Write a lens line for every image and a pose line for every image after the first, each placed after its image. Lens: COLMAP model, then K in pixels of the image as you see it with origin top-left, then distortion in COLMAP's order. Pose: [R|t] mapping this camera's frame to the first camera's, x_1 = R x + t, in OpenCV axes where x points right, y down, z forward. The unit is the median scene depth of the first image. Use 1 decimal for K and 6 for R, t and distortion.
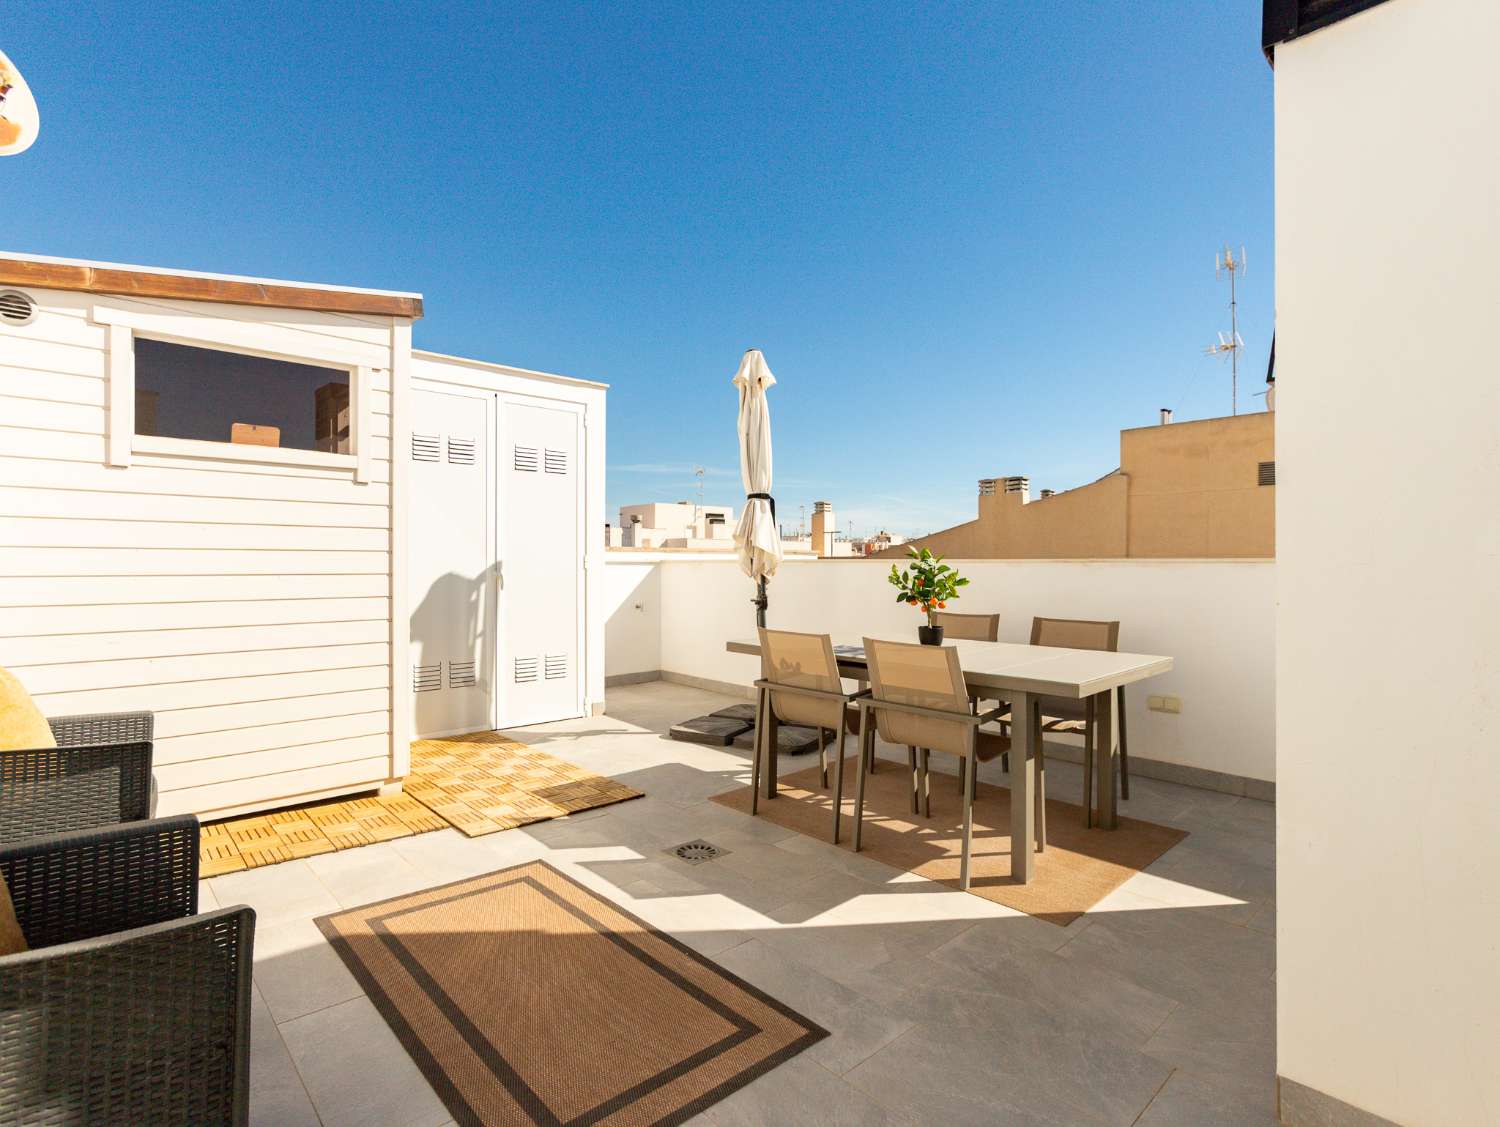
lens RADIAL K [[755.7, 0, 746.6], [0, 755.7, 561.0], [0, 0, 1]] dist [-0.011782, 0.009798]
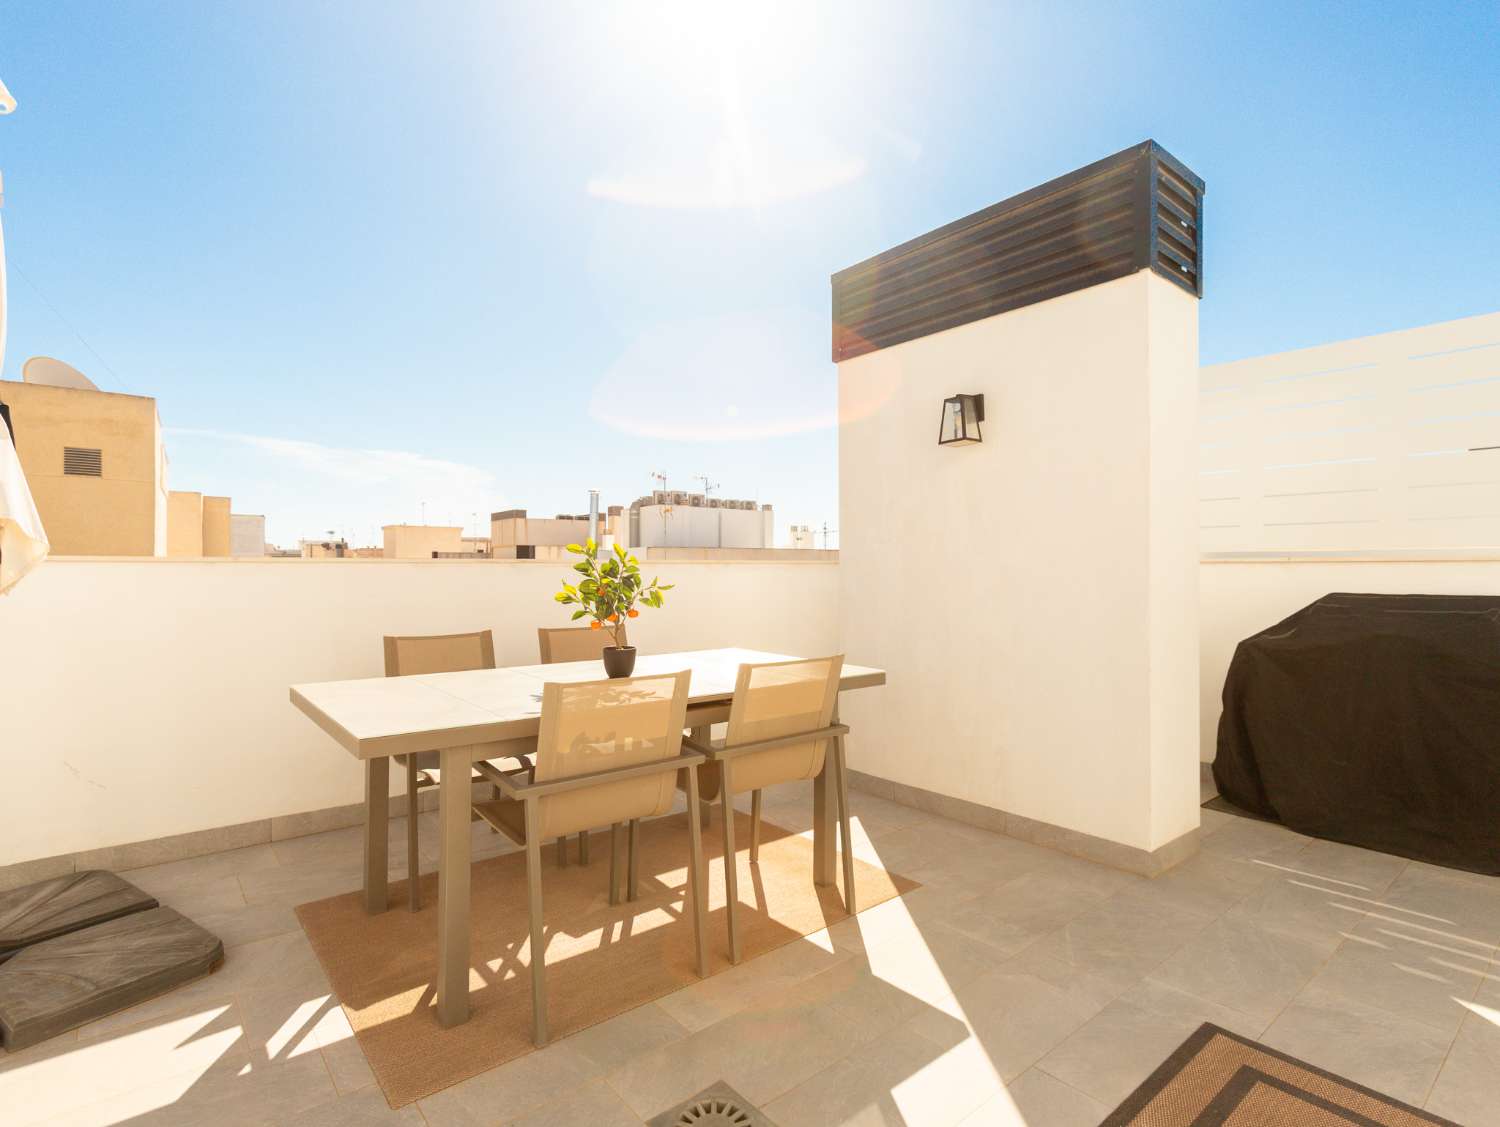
lens RADIAL K [[755.7, 0, 742.4], [0, 755.7, 571.7], [0, 0, 1]] dist [-0.011782, 0.009798]
pose [[0.070607, -0.002455, 0.997501, -0.633644], [-0.000396, 0.999997, 0.002490, 0.011532], [-0.997504, -0.000570, 0.070606, 1.041806]]
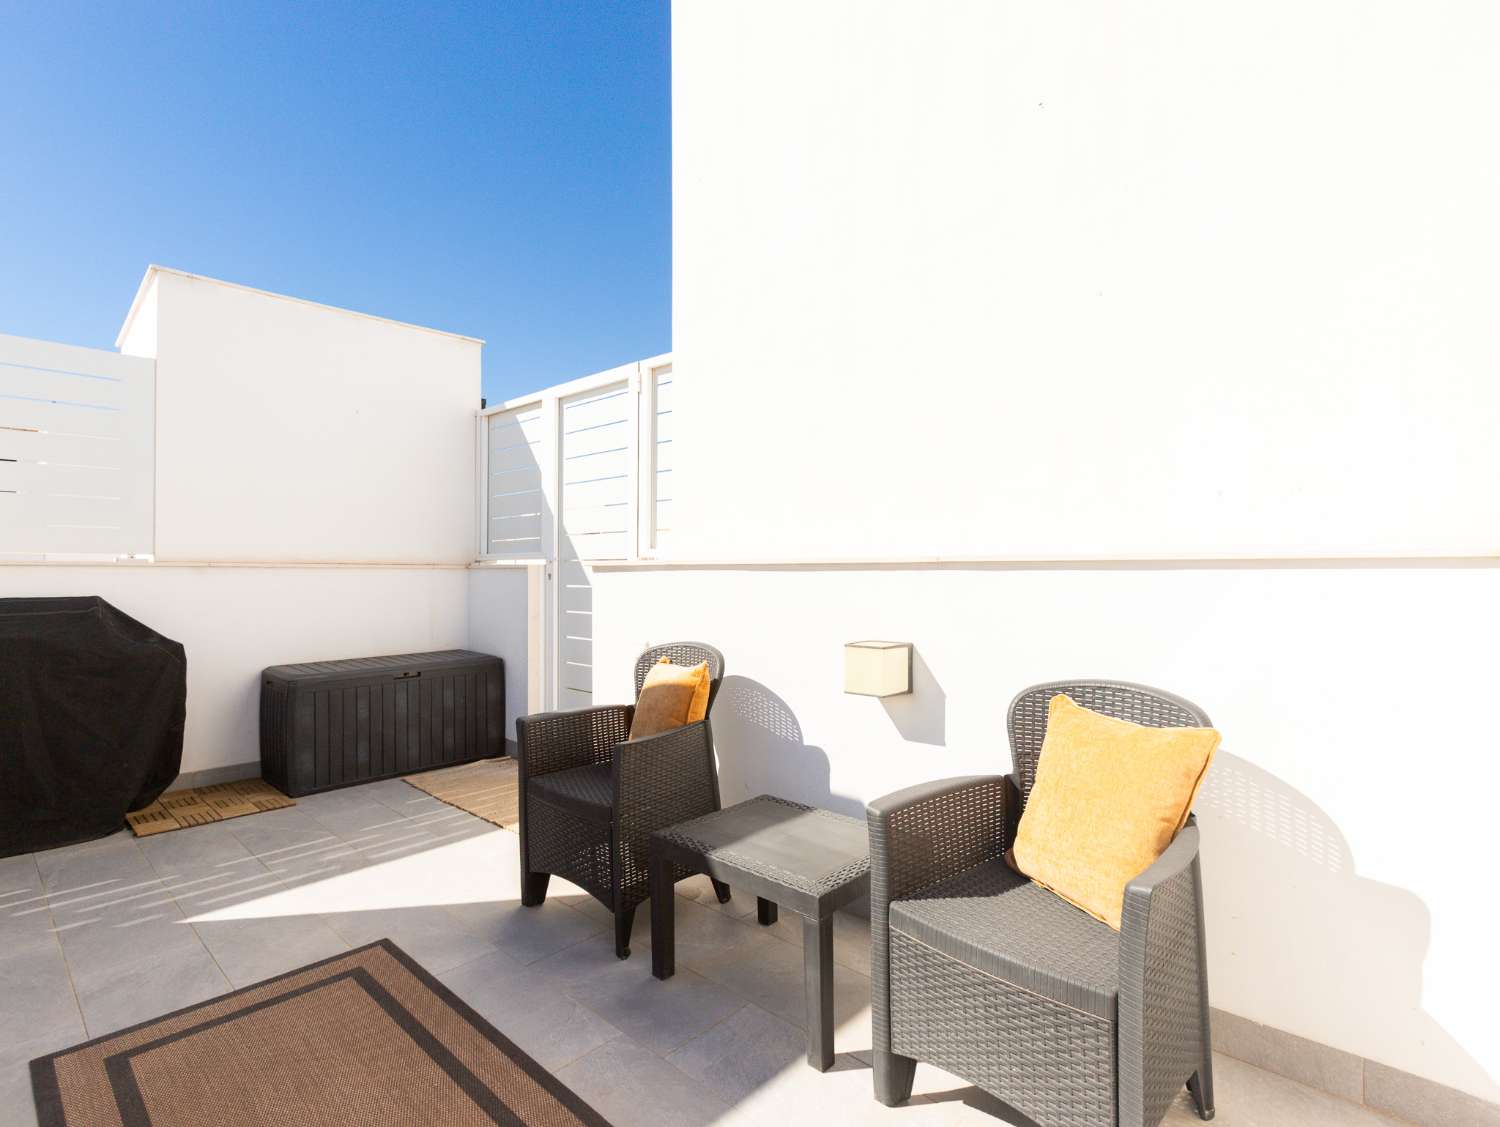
lens RADIAL K [[755.7, 0, 748.9], [0, 755.7, 566.2], [0, 0, 1]] dist [-0.011782, 0.009798]
pose [[-0.998524, -0.008650, -0.053622, -0.489620], [-0.007791, 0.999838, -0.016214, 0.010624], [0.053754, -0.015772, -0.998430, 1.342996]]
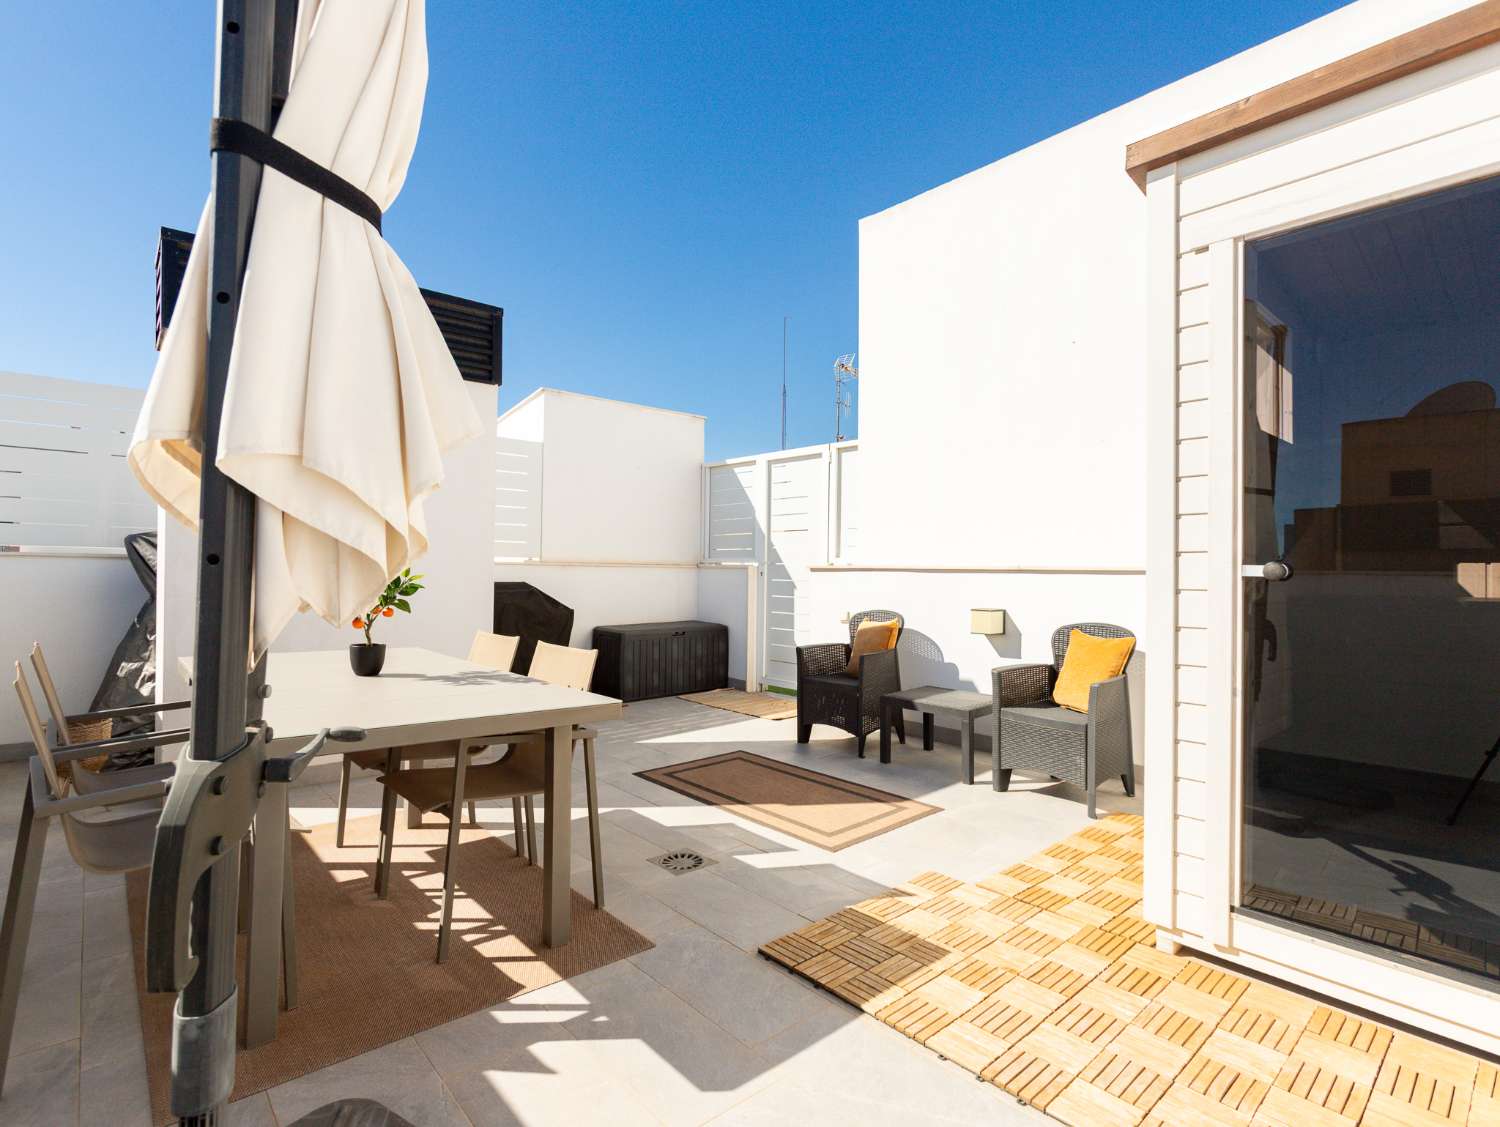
lens RADIAL K [[755.7, 0, 752.5], [0, 755.7, 563.9], [0, 0, 1]] dist [-0.011782, 0.009798]
pose [[-0.999686, -0.019788, 0.015361, -0.182303], [-0.020031, 0.999674, -0.015814, 0.017310], [-0.015043, -0.016116, -0.999757, 2.192262]]
